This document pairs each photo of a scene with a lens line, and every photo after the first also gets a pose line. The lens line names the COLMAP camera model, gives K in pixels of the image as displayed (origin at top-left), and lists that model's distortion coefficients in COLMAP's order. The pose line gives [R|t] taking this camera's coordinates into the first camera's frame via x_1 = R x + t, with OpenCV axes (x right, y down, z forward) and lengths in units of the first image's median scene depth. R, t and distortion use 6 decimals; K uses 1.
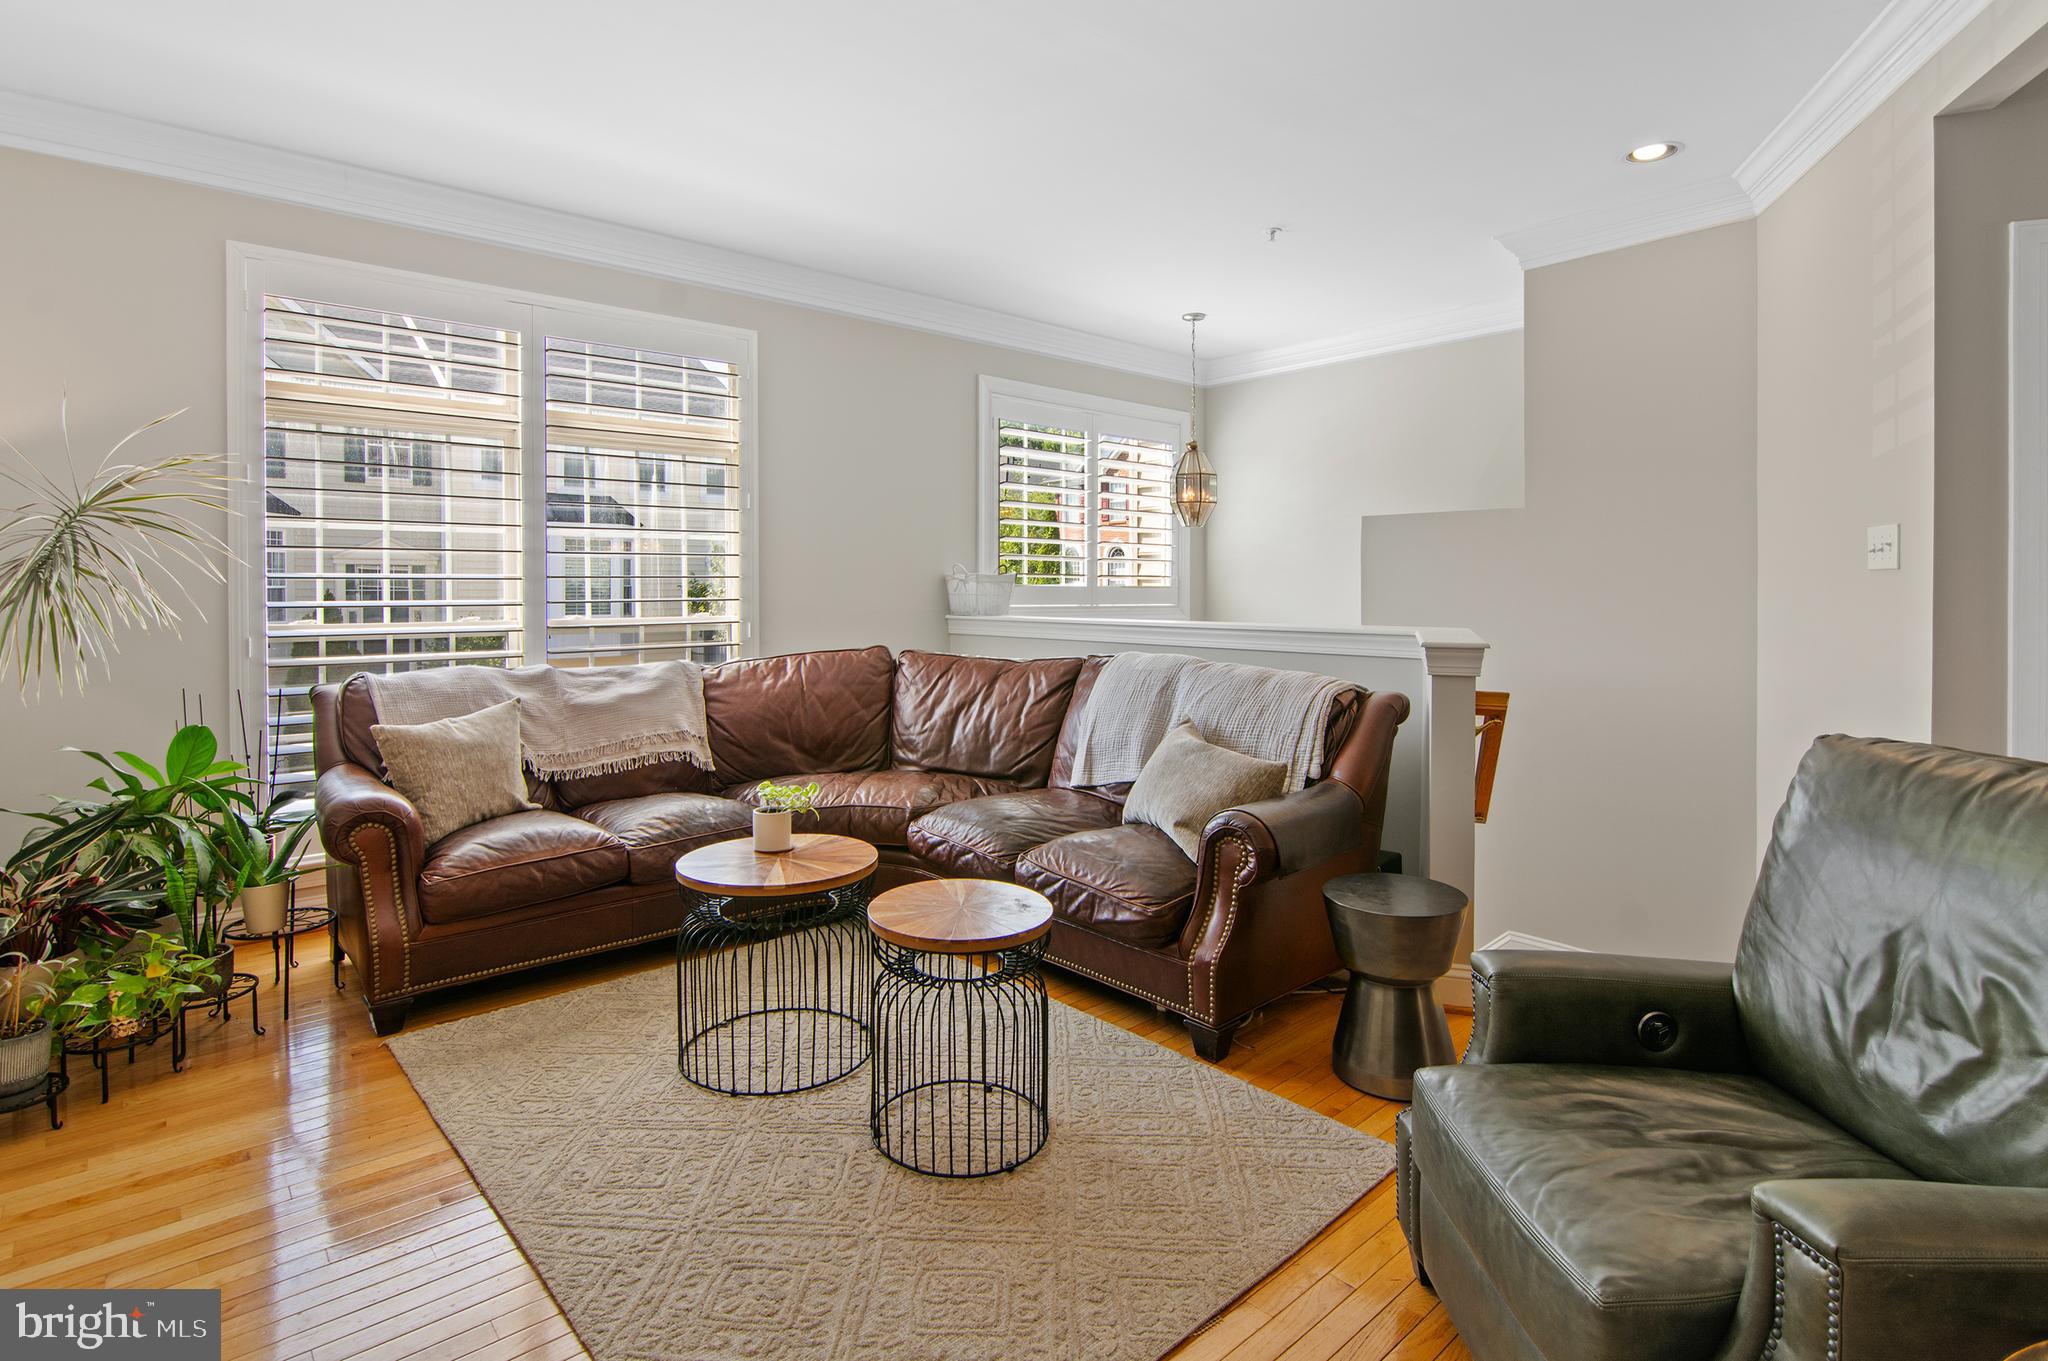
lens RADIAL K [[1038.8, 0, 1023.8], [0, 1038.8, 586.2], [0, 0, 1]] dist [-0.001214, -0.004885]
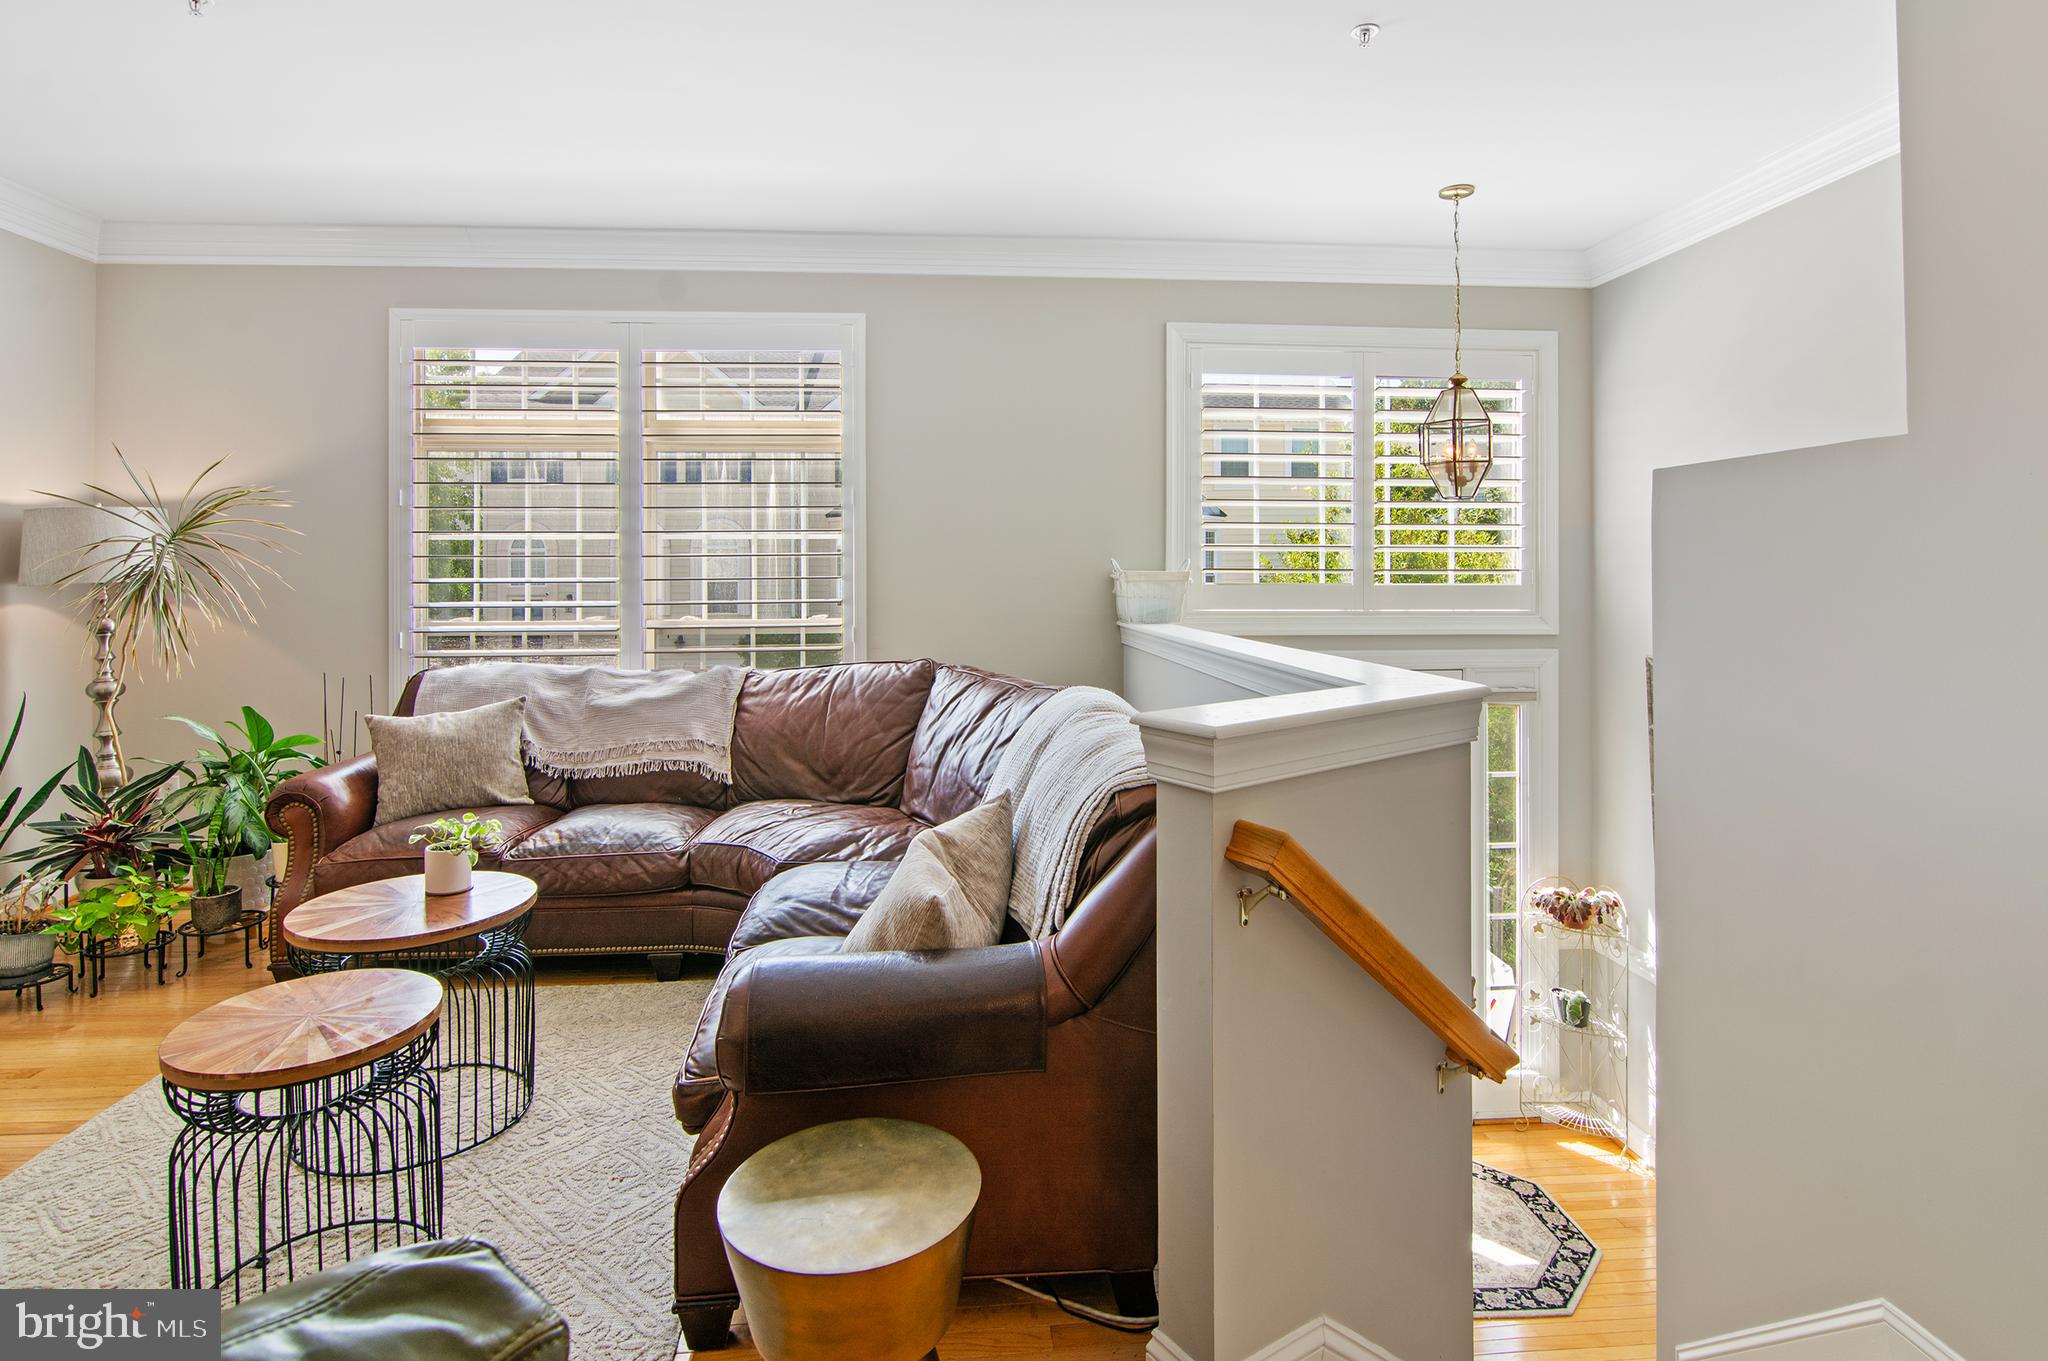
lens RADIAL K [[1038.8, 0, 996.3], [0, 1038.8, 557.1], [0, 0, 1]] dist [-0.001214, -0.004885]
pose [[0.794225, -0.014098, -0.607460, 0.475556], [0.004226, 0.999835, -0.017680, -0.011900], [0.607608, 0.011475, 0.794154, 0.396646]]
